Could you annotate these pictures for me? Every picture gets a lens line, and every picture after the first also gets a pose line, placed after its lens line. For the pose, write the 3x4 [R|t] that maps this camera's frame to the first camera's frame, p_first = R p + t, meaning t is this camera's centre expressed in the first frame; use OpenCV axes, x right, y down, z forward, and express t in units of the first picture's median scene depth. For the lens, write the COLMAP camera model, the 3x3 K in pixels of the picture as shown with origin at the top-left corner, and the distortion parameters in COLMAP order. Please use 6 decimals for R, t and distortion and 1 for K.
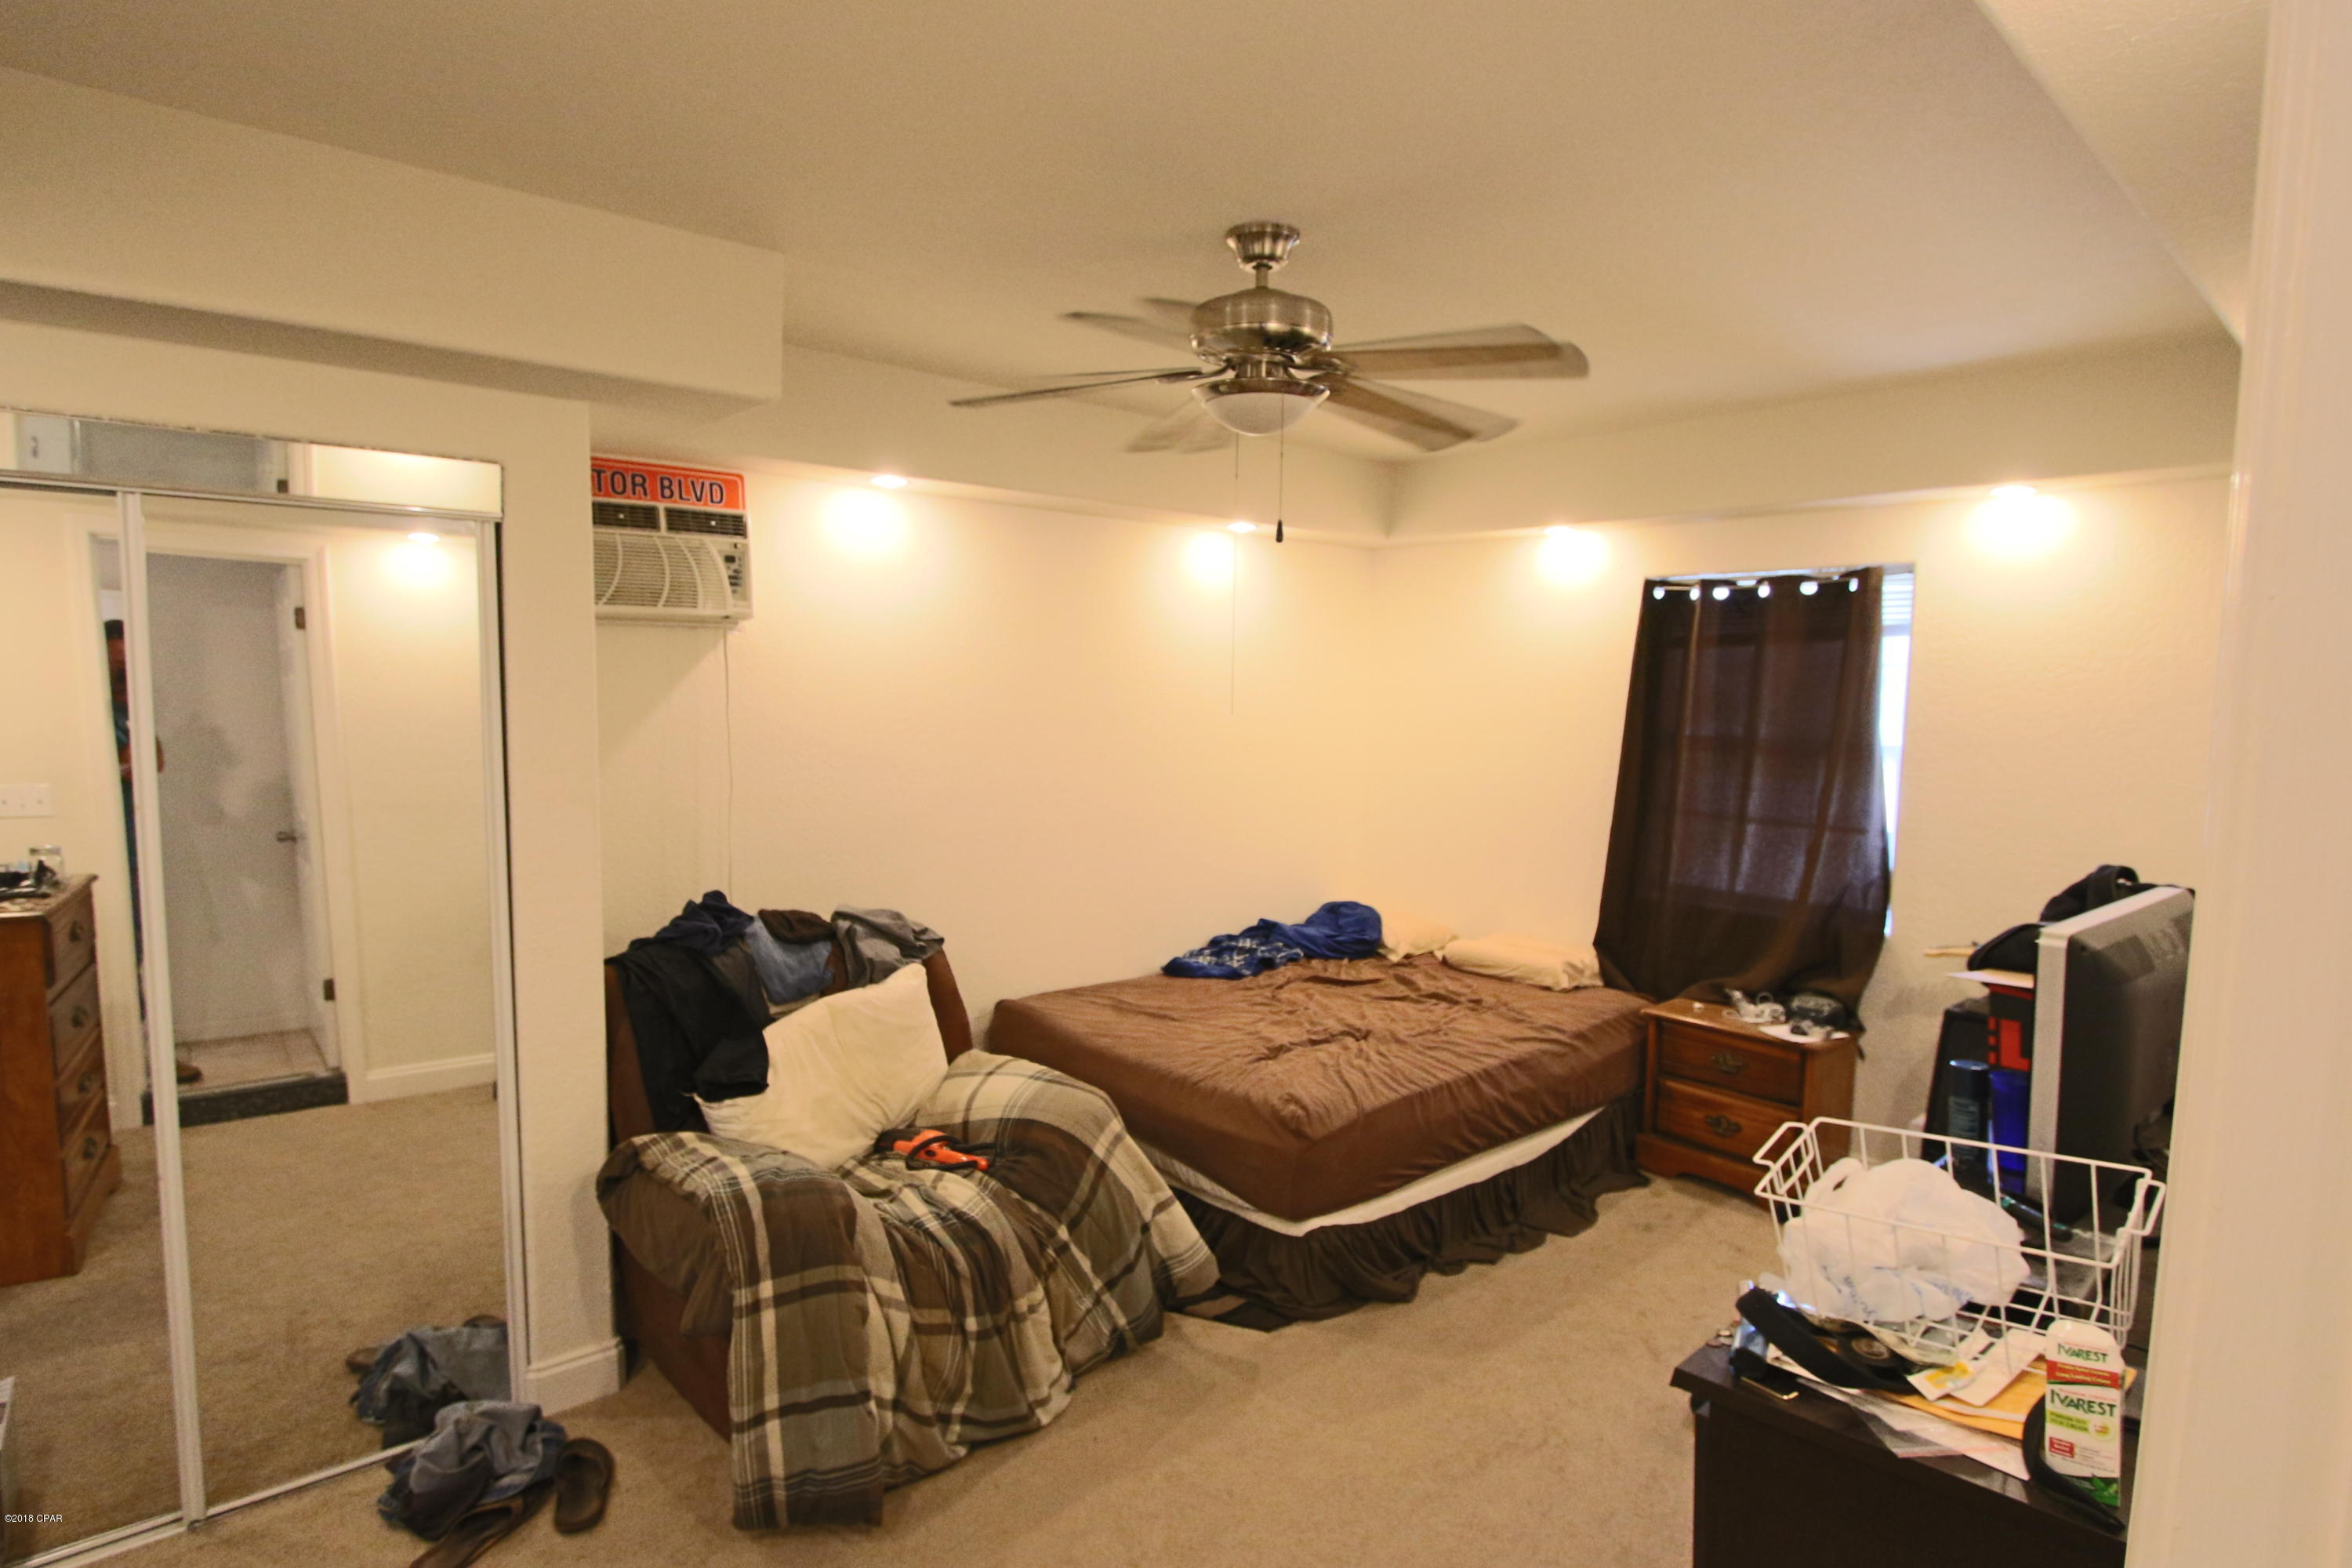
lens RADIAL K [[1207.3, 0, 1176.0], [0, 1207.3, 784.0], [0, 0, 1]] dist [-0.023790, 0.007857]
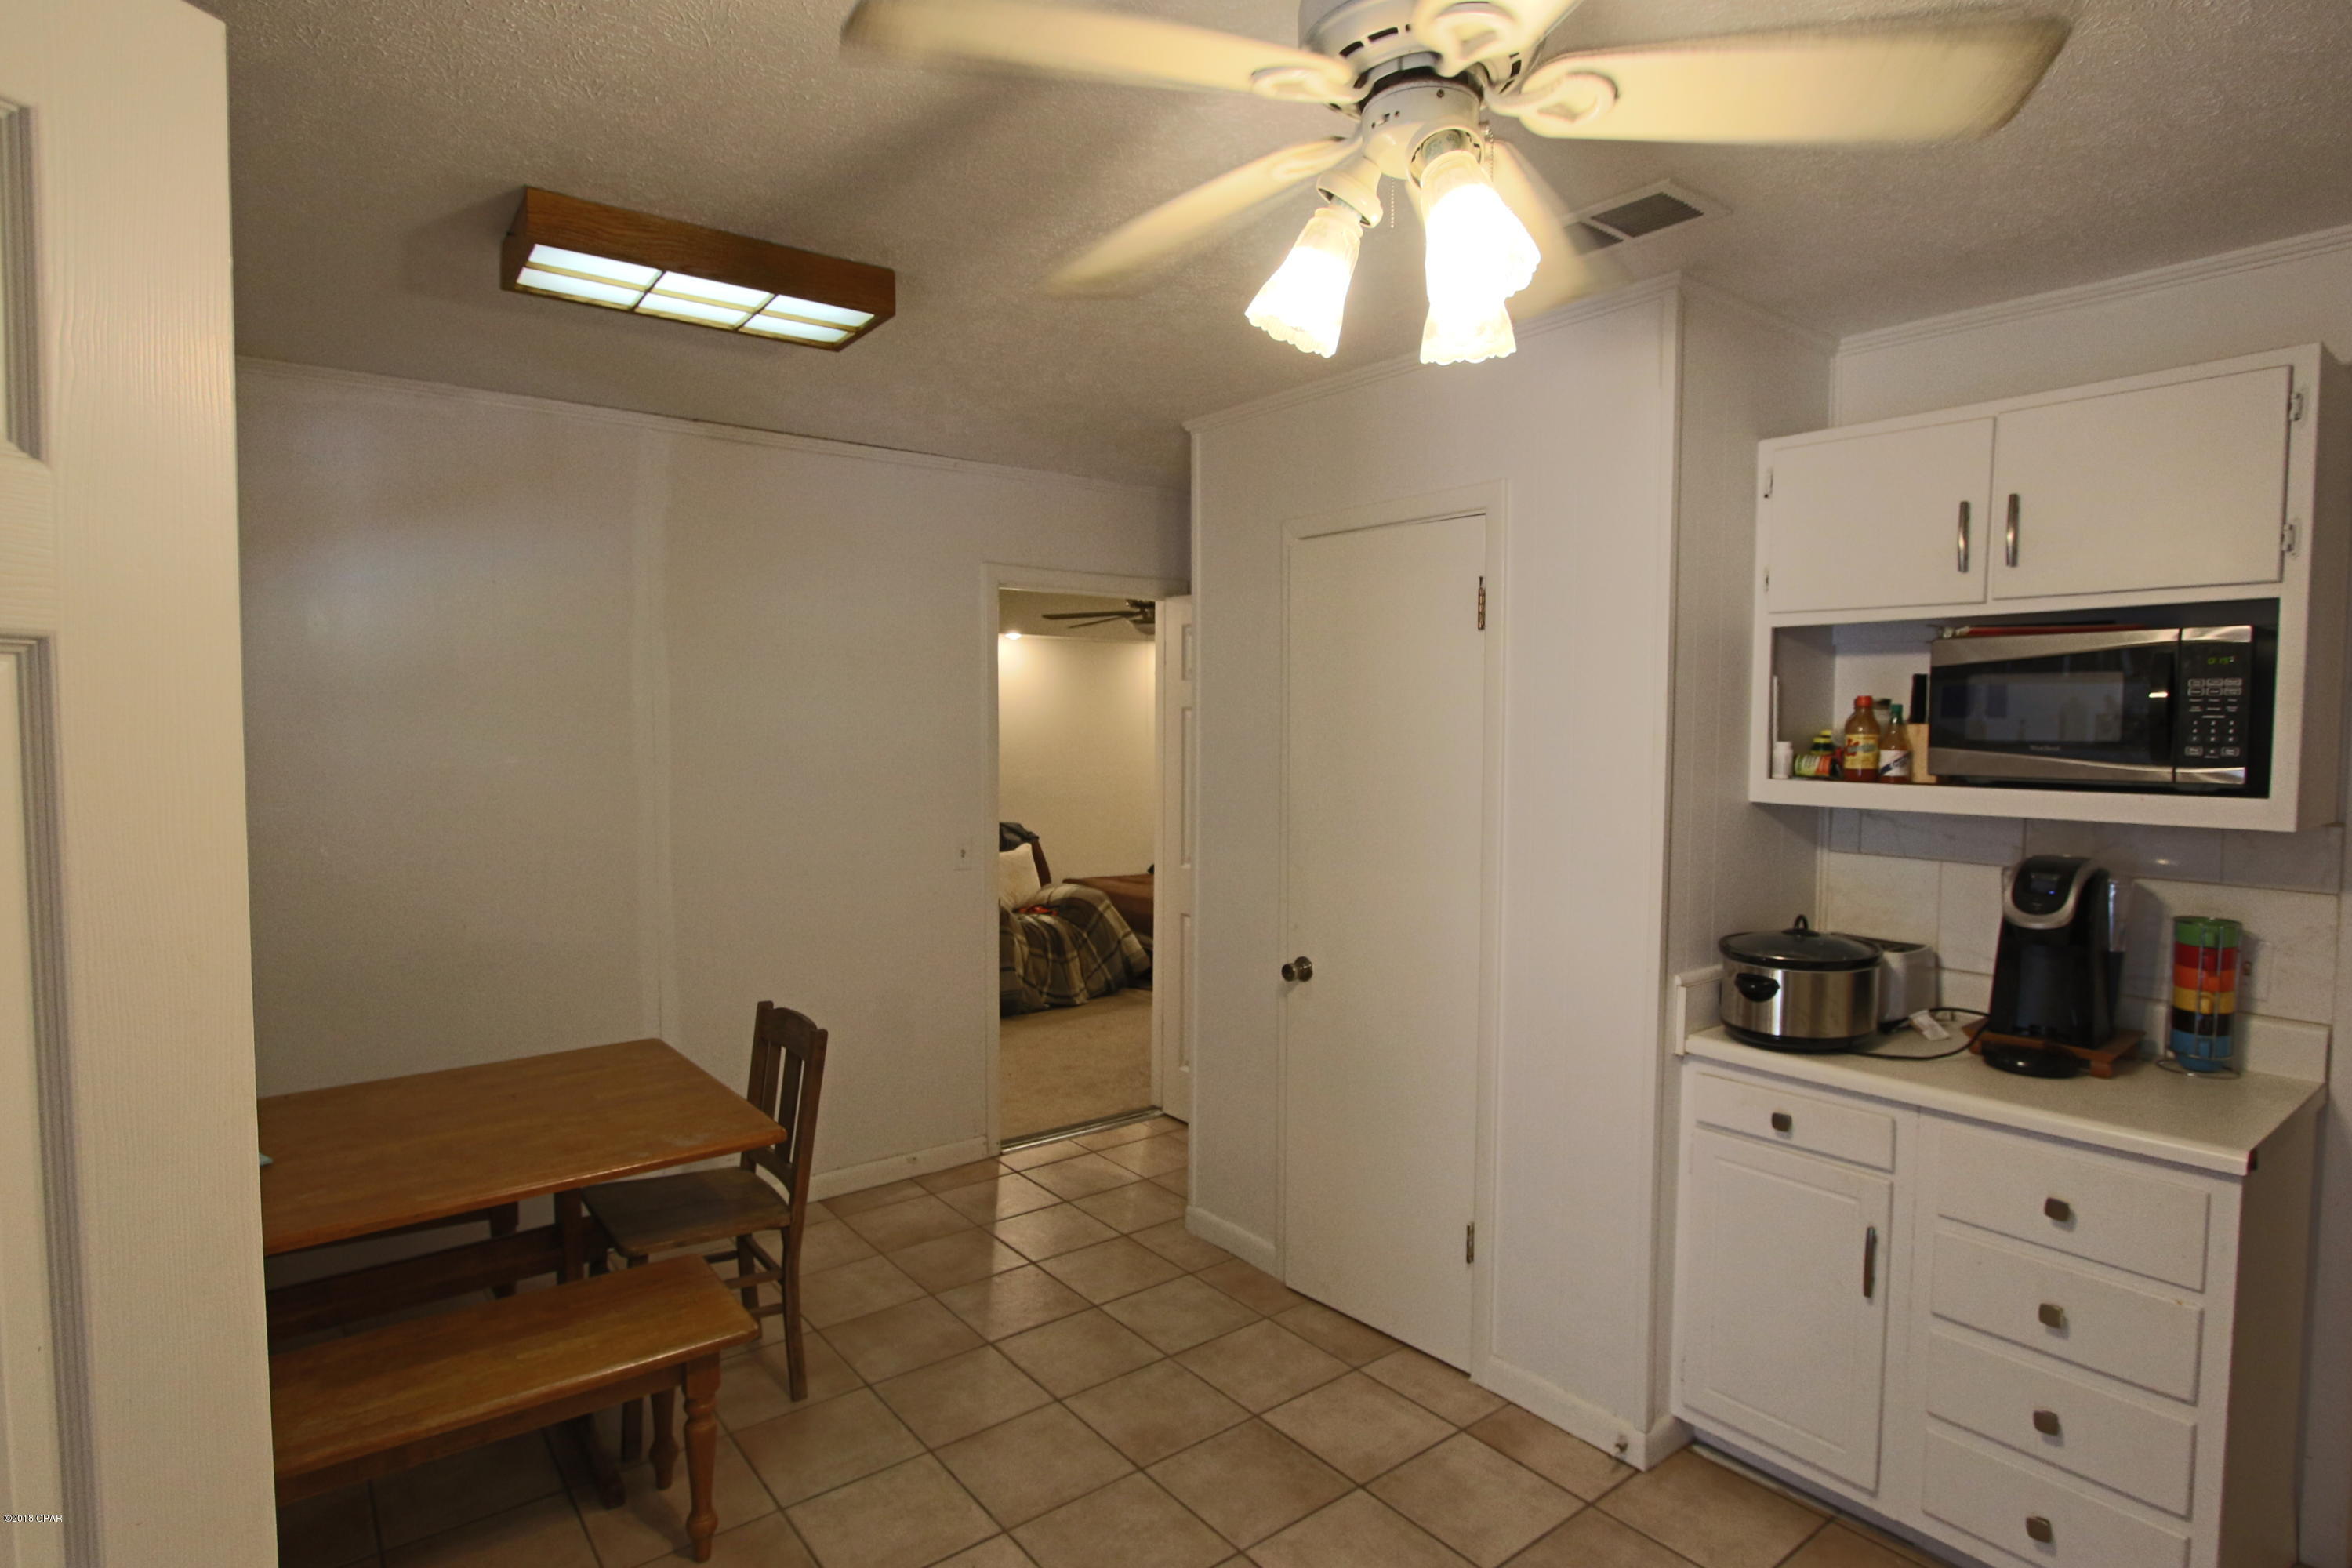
lens RADIAL K [[1207.3, 0, 1176.0], [0, 1207.3, 784.0], [0, 0, 1]] dist [-0.023790, 0.007857]
pose [[0.997682, -0.008056, -0.067566, 0.281096], [0.005640, 0.999340, -0.035872, 0.139631], [0.067810, 0.035408, 0.997070, -1.601912]]
